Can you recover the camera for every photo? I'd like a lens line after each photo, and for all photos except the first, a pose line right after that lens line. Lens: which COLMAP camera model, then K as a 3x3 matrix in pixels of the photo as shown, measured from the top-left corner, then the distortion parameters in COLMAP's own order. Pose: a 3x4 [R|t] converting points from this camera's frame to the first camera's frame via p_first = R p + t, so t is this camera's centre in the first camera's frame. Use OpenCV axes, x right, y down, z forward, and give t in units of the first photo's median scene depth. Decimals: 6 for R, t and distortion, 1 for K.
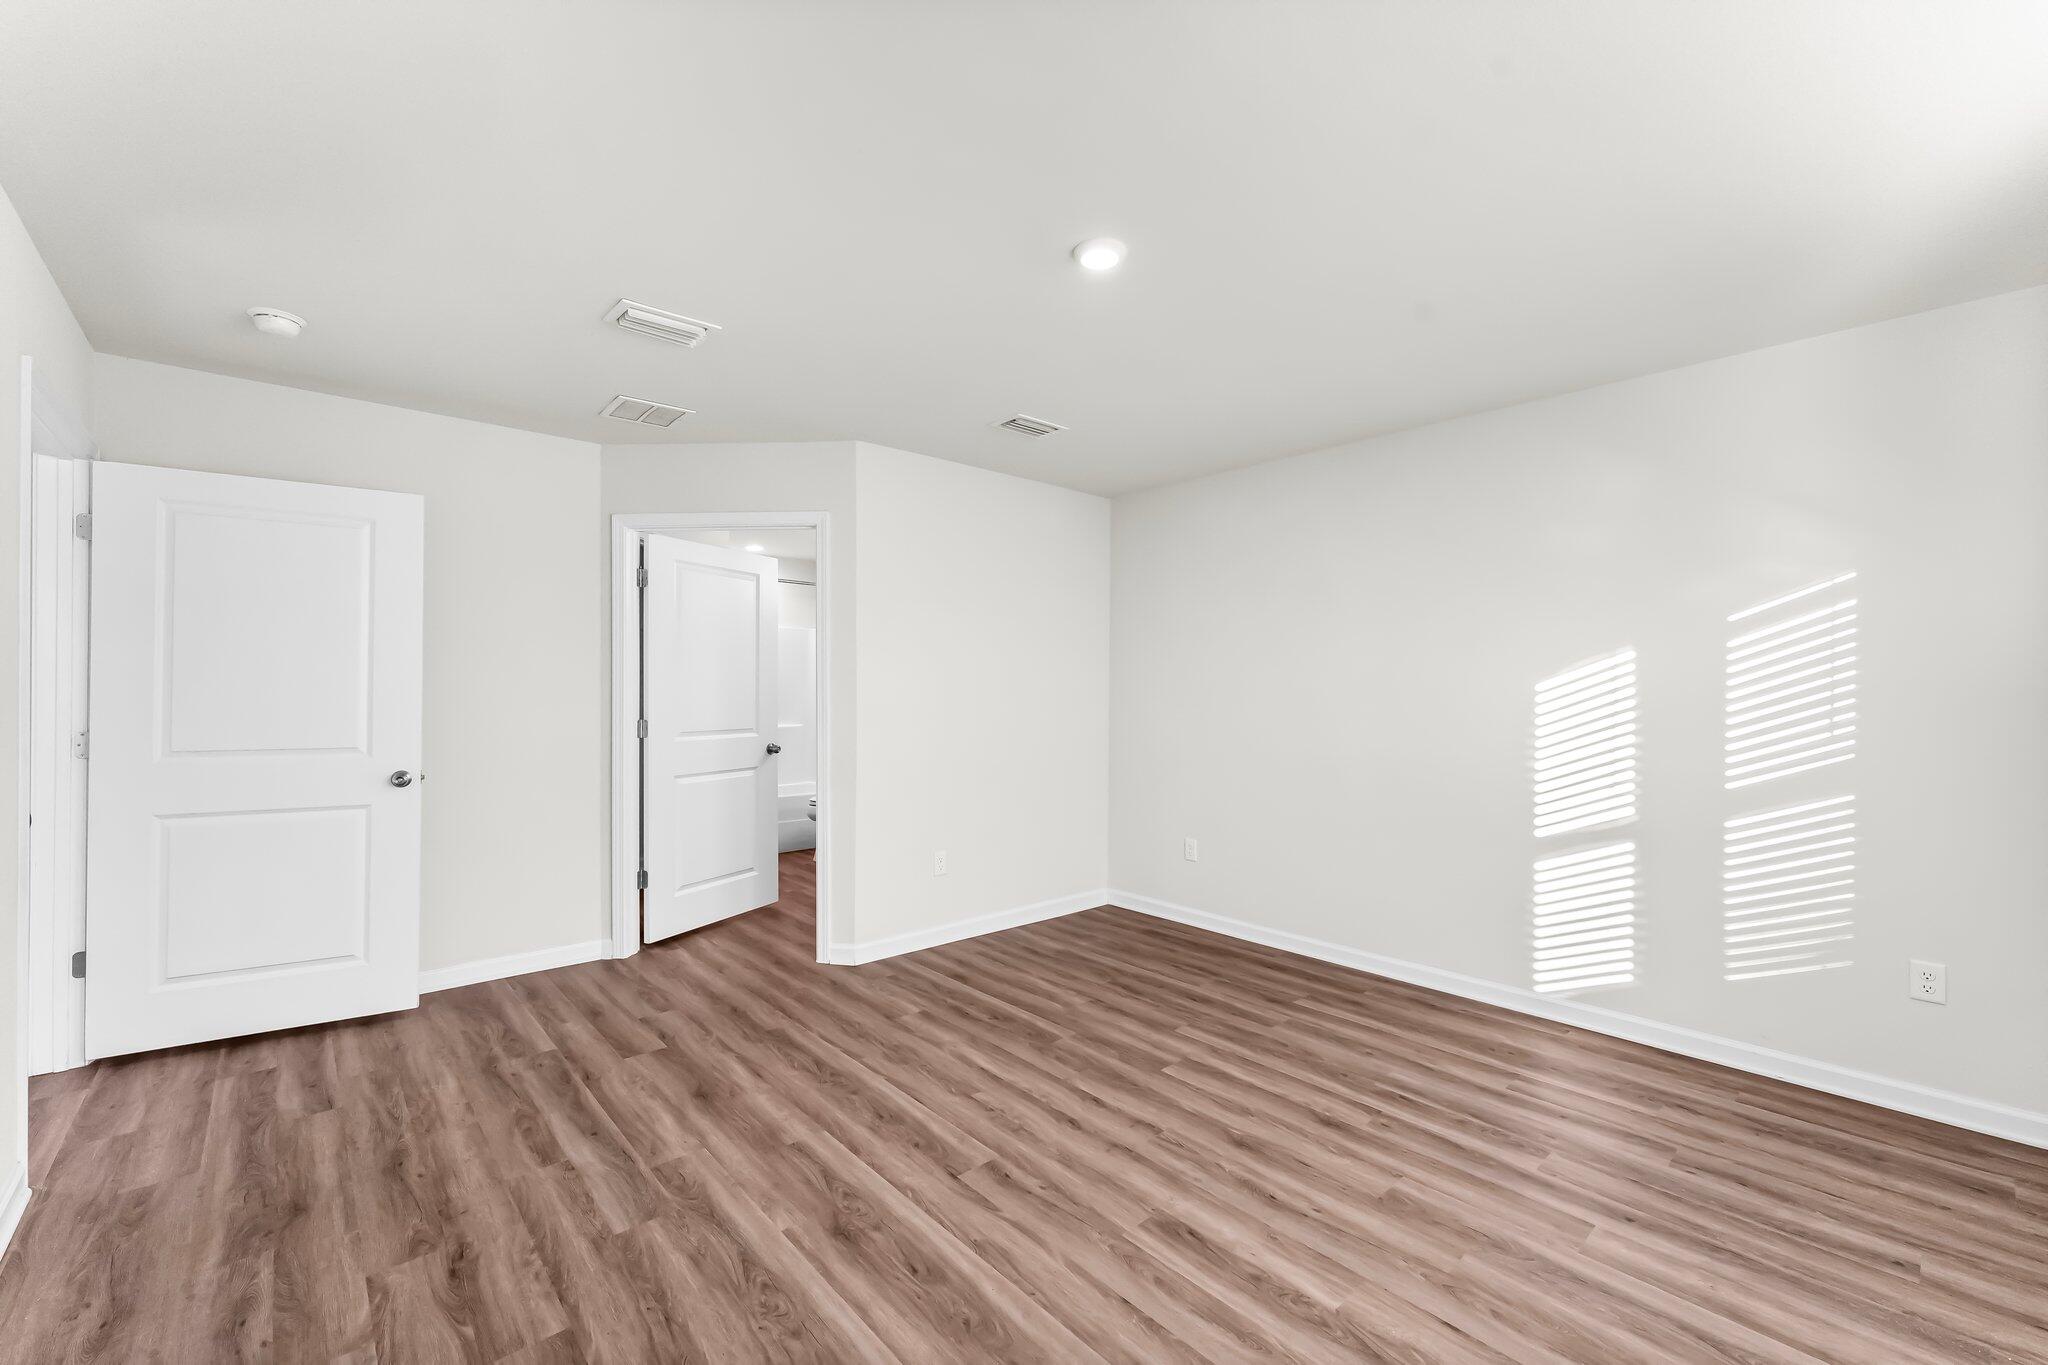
lens RADIAL K [[829.7, 0, 1024.0], [0, 829.7, 682.5], [0, 0, 1]] dist [0.000470, -0.000037]
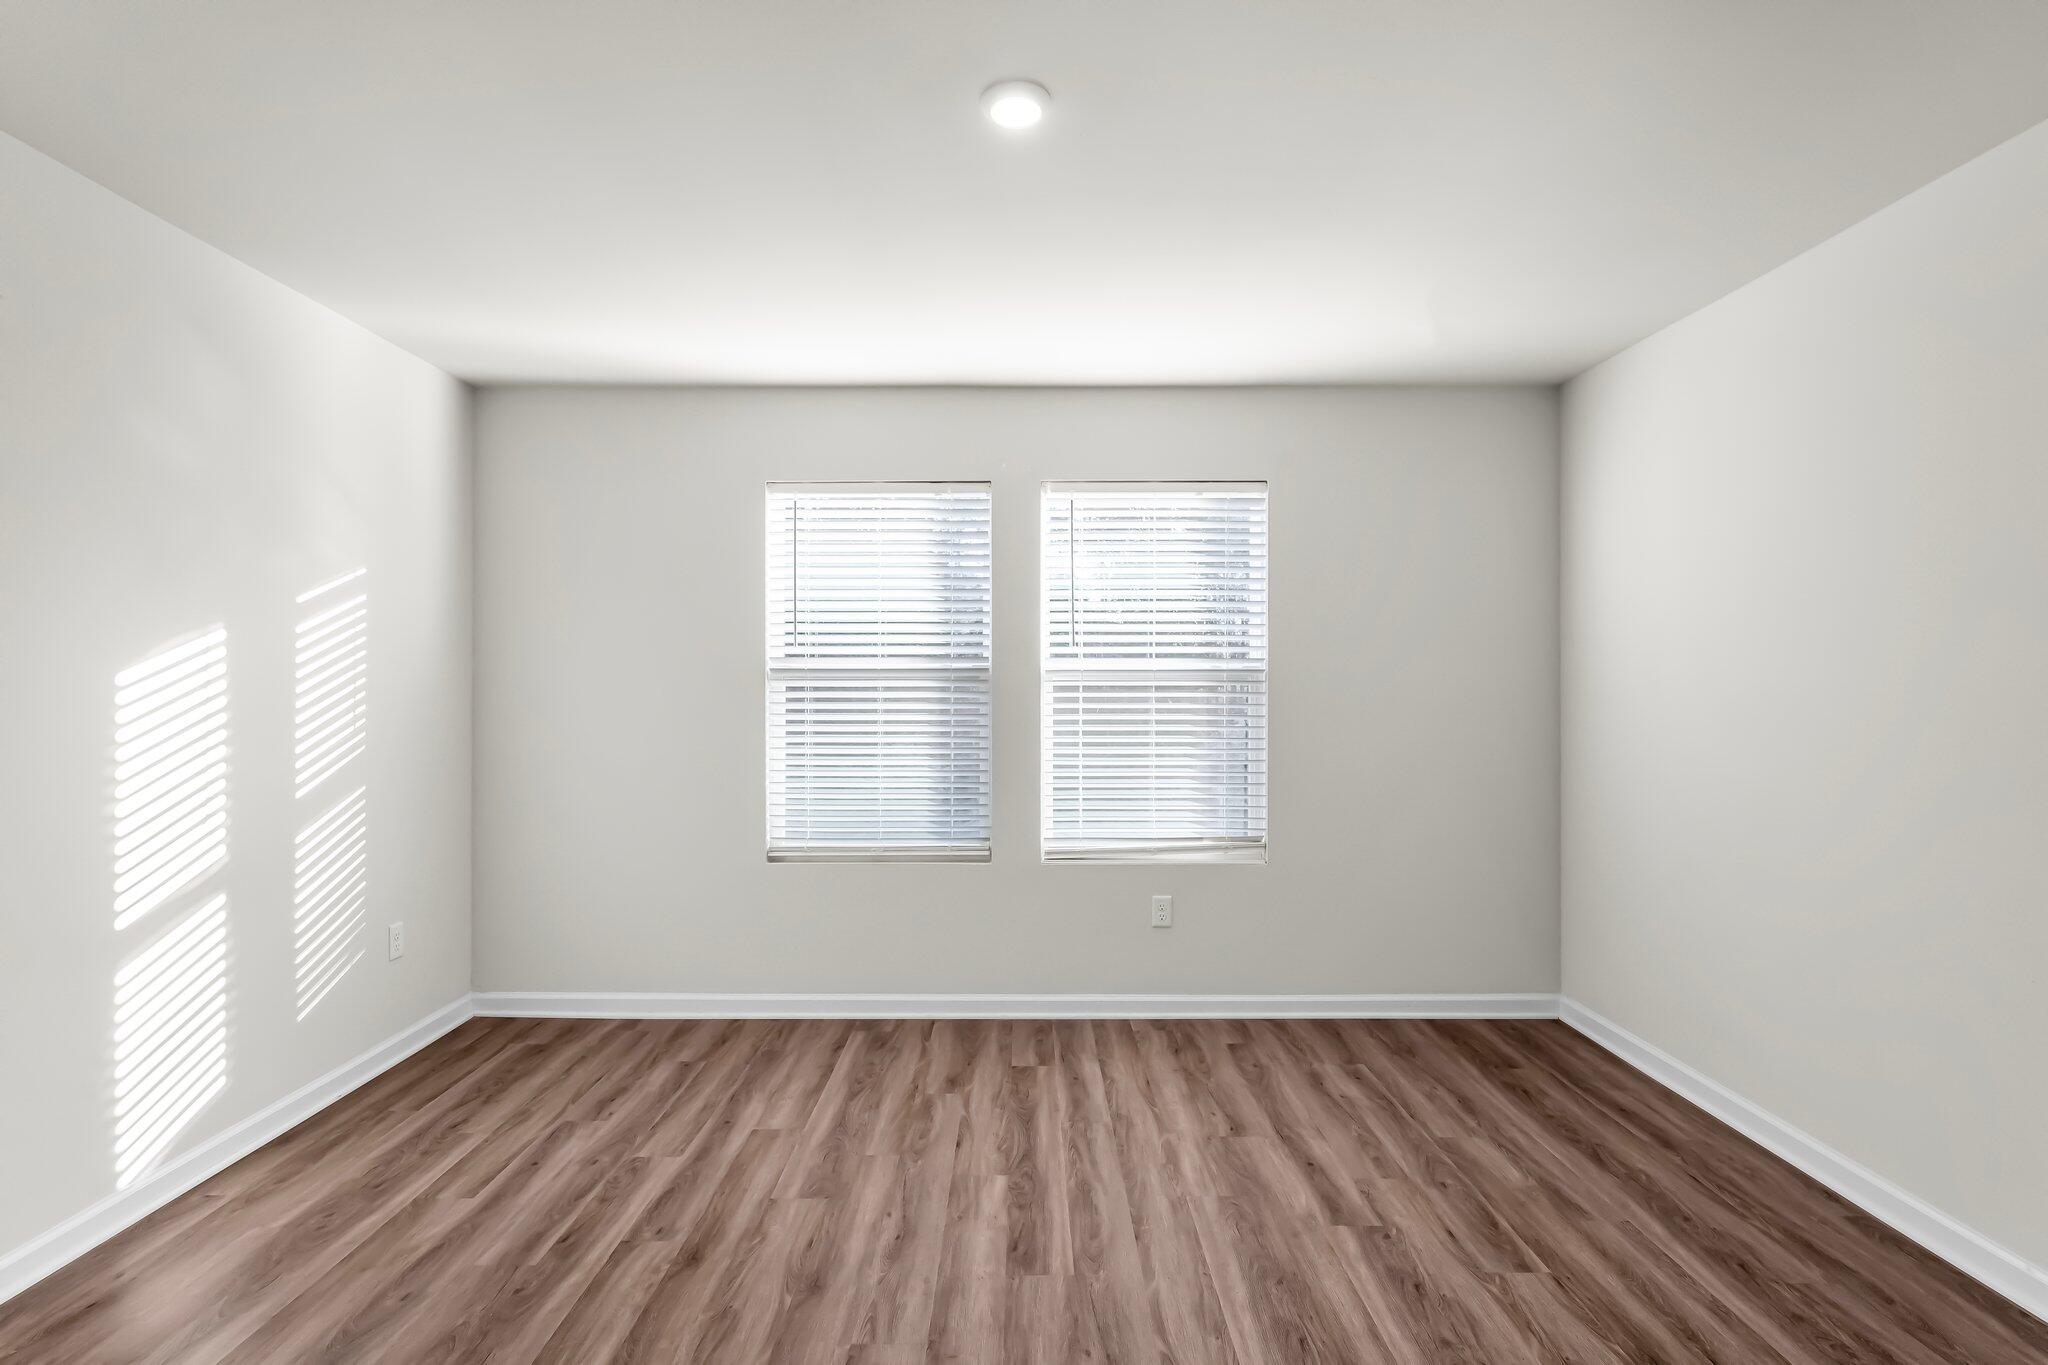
lens RADIAL K [[981.8, 0, 1024.0], [0, 981.8, 682.5], [0, 0, 1]] dist [-0.001110, -0.000019]
pose [[-0.738737, -0.002626, 0.673989, -0.477475], [-0.008156, 0.999954, -0.005044, 0.009082], [-0.673944, -0.009223, -0.738725, 1.532204]]
